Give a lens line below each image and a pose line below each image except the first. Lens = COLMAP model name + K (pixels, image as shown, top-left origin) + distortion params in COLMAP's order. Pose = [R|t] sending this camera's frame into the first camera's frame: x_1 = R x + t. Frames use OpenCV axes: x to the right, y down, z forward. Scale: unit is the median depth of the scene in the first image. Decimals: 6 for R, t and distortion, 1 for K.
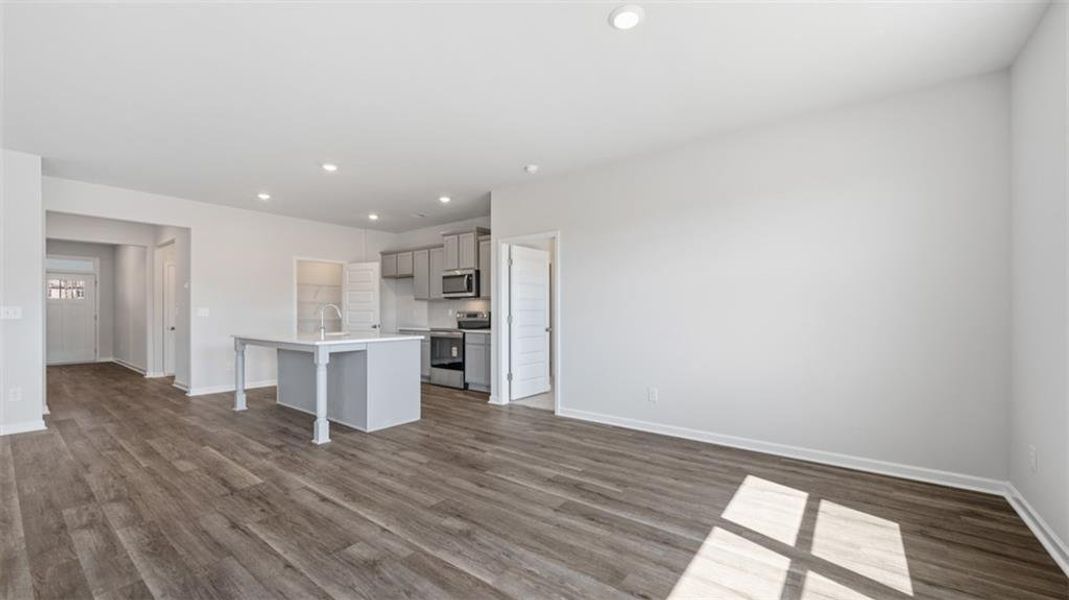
lens RADIAL K [[420.9, 0, 537.4], [0, 420.9, 310.2], [0, 0, 1]] dist [0.000258, -0.000314]
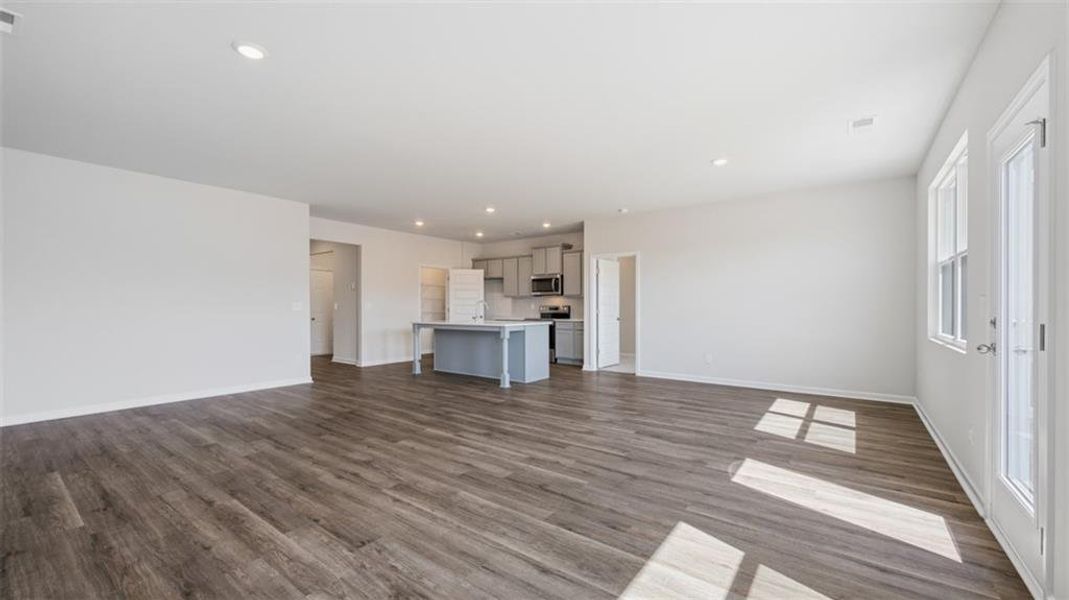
lens RADIAL K [[420.9, 0, 534.7], [0, 420.9, 305.8], [0, 0, 1]] dist [0.000258, -0.000314]
pose [[0.999986, -0.000406, 0.005202, -0.422867], [0.000390, 0.999995, 0.003033, -0.001260], [-0.005203, -0.003031, 0.999982, -0.625382]]
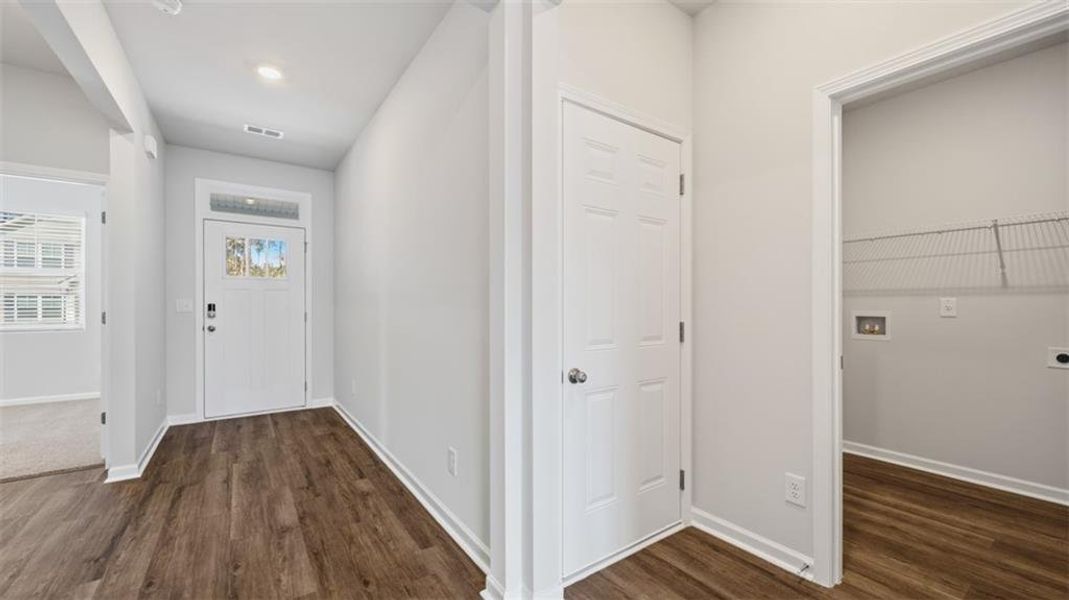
lens RADIAL K [[420.9, 0, 540.4], [0, 420.9, 306.6], [0, 0, 1]] dist [0.000258, -0.000314]
pose [[0.955780, 0.001411, -0.294078, 0.308218], [0.002961, 0.999892, 0.014421, 0.001080], [0.294067, -0.014654, 0.955673, 0.077564]]
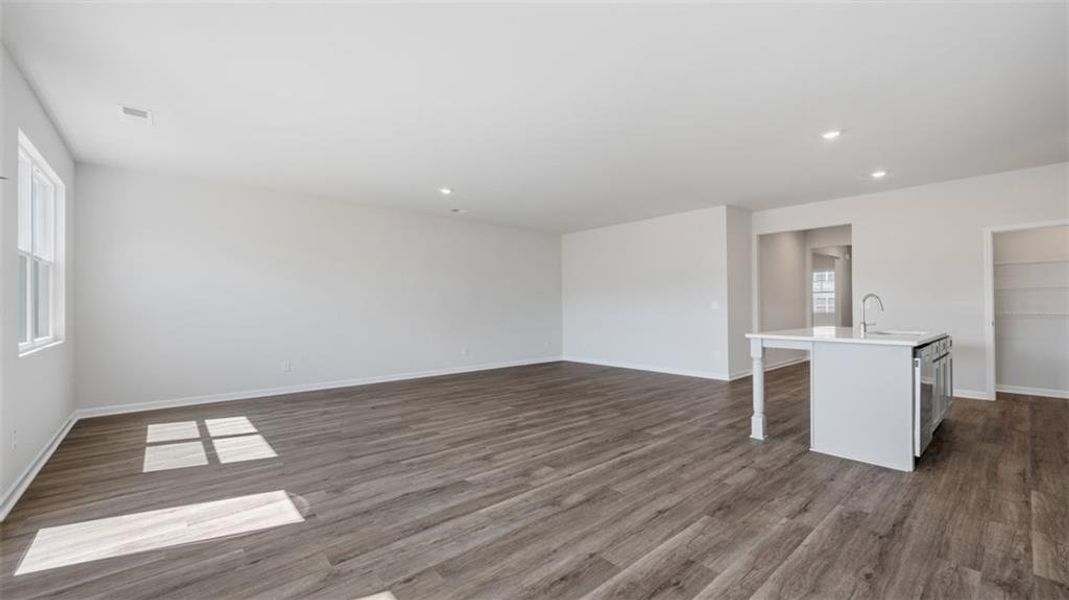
lens RADIAL K [[420.9, 0, 542.7], [0, 420.9, 306.3], [0, 0, 1]] dist [0.000258, -0.000314]
pose [[-0.182415, -0.000740, -0.983221, 0.568801], [0.009300, 0.999954, -0.002478, 0.004488], [0.983178, -0.009596, -0.182400, 0.713719]]
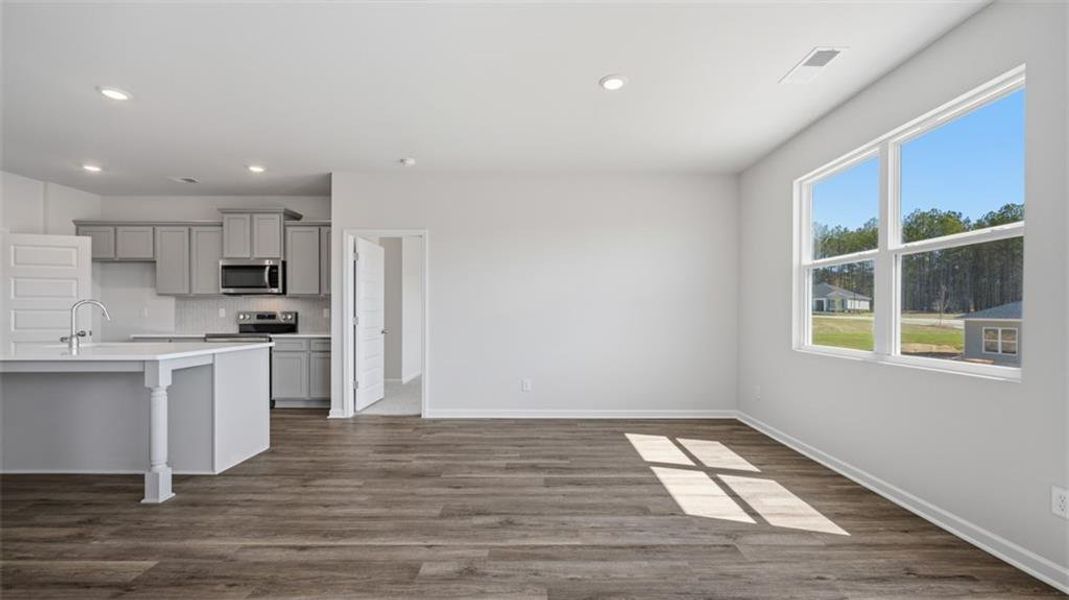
lens RADIAL K [[431.2, 0, 535.8], [0, 431.2, 311.3], [0, 0, 1]] dist [0.003738, -0.000169]
pose [[0.795000, 0.003273, 0.606601, -0.468076], [-0.004736, 0.999988, 0.000812, -0.001046], [-0.606591, -0.003518, 0.795006, 0.058937]]
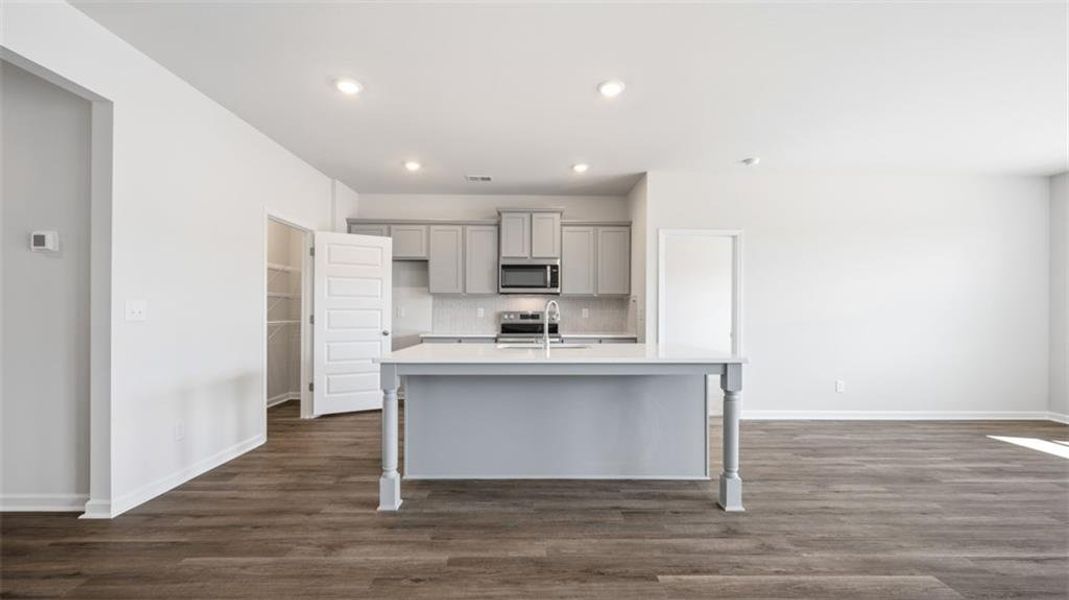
lens RADIAL K [[420.9, 0, 538.1], [0, 420.9, 311.5], [0, 0, 1]] dist [0.000258, -0.000314]
pose [[0.783888, 0.005533, 0.620878, -1.215592], [-0.008810, 0.999959, 0.002213, 0.001913], [-0.620840, -0.007205, 0.783904, 0.691238]]
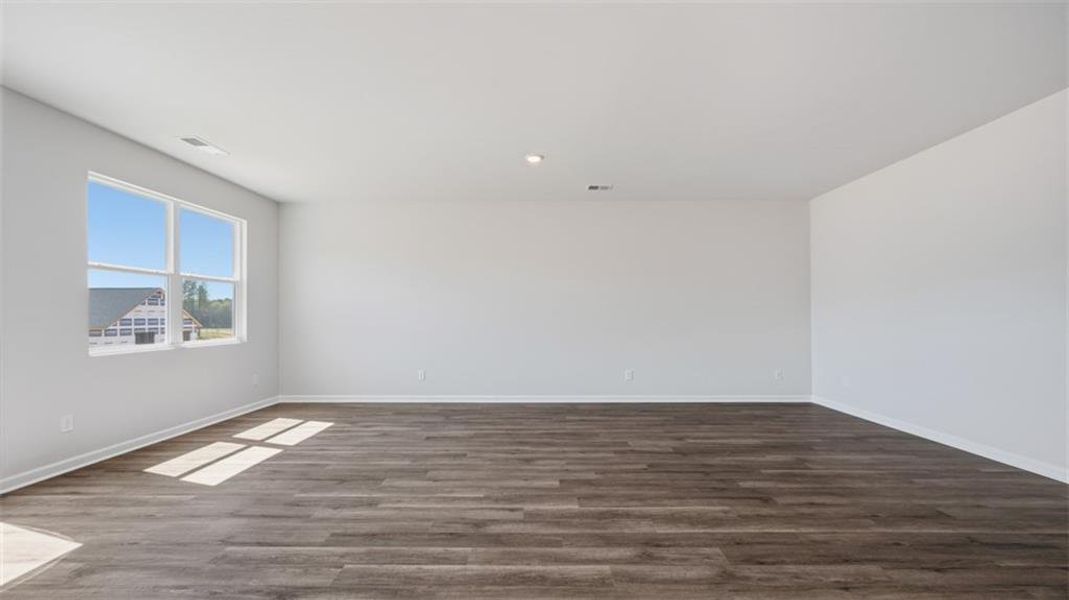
lens RADIAL K [[420.9, 0, 540.5], [0, 420.9, 304.0], [0, 0, 1]] dist [0.000258, -0.000314]
pose [[-0.799322, -0.011439, -0.600794, -0.219981], [0.007745, 0.999540, -0.029336, 0.003144], [0.600853, -0.028102, -0.798866, 1.002543]]
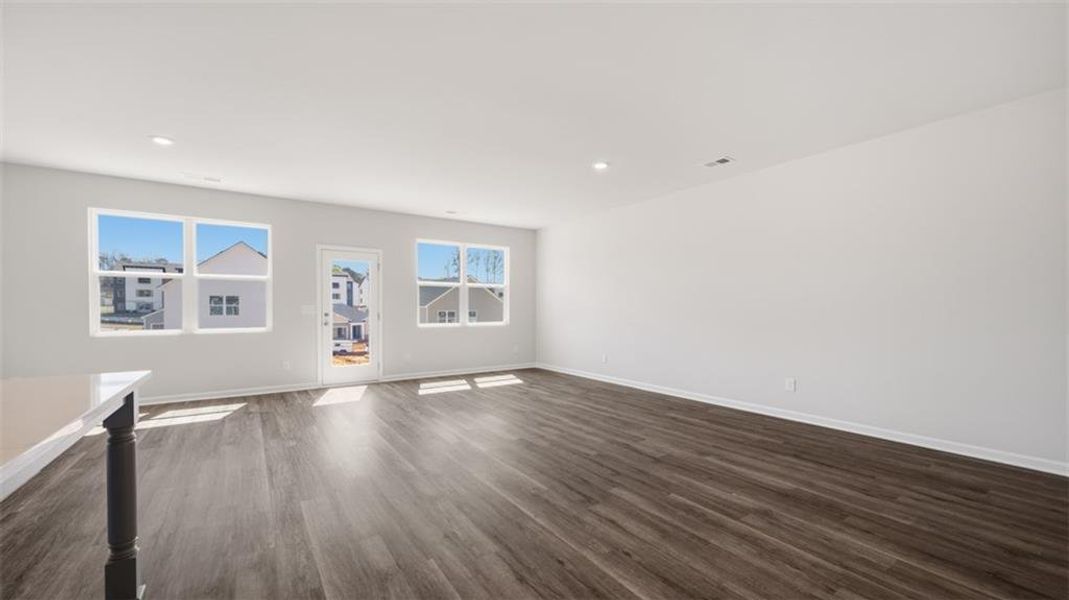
lens RADIAL K [[420.9, 0, 536.6], [0, 420.9, 311.4], [0, 0, 1]] dist [0.000258, -0.000314]
pose [[-0.951197, -0.000644, 0.308583, -1.101077], [-0.000135, 0.999999, 0.001671, 0.007395], [-0.308584, 0.001547, -0.951196, 1.334102]]
